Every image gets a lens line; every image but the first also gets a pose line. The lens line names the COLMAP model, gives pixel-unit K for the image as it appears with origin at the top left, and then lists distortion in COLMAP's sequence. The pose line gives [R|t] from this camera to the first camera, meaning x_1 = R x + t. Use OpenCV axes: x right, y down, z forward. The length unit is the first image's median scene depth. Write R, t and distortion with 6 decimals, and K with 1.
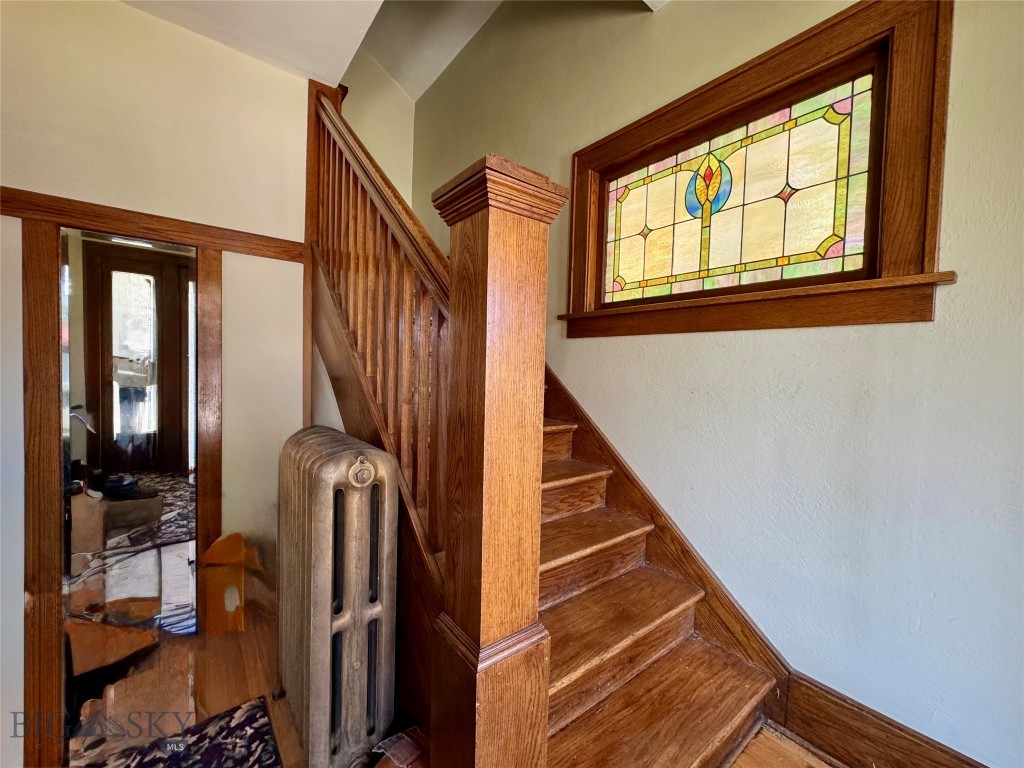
lens RADIAL K [[414.0, 0, 510.5], [0, 414.0, 383.7], [0, 0, 1]] dist [-0.003034, 0.000122]
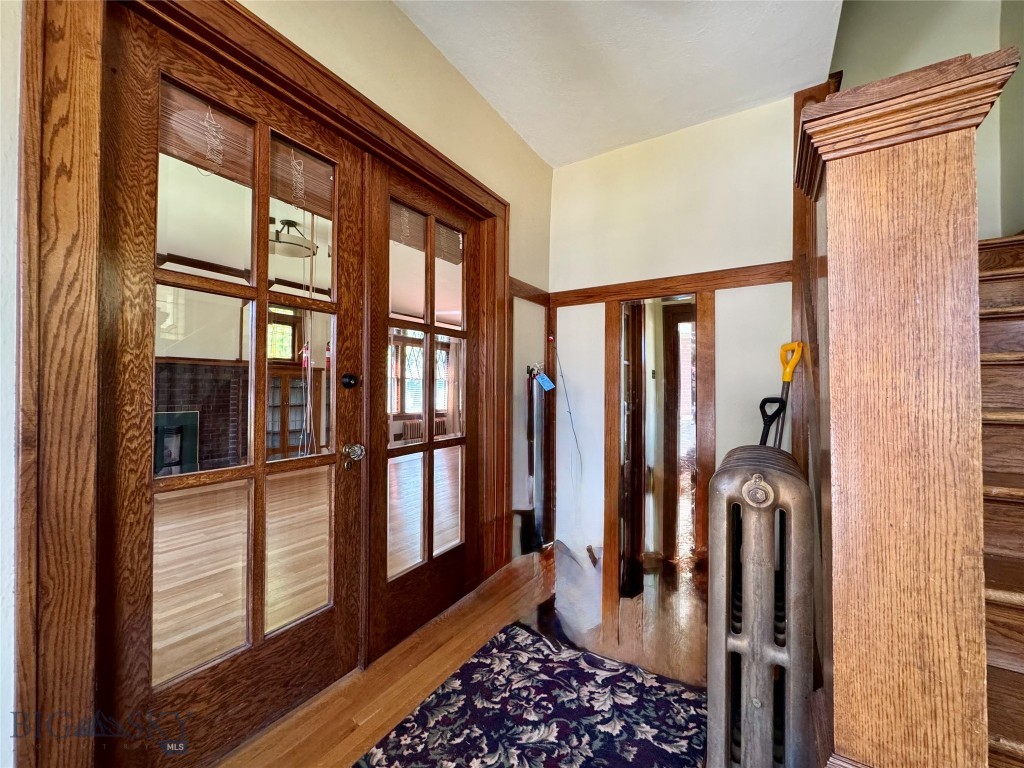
lens RADIAL K [[414.0, 0, 510.5], [0, 414.0, 383.7], [0, 0, 1]] dist [-0.003034, 0.000122]
pose [[0.334117, -0.038526, -0.941744, 0.311257], [-0.031404, 0.998154, -0.051975, 0.032118], [0.942008, 0.046941, 0.332291, 0.130704]]
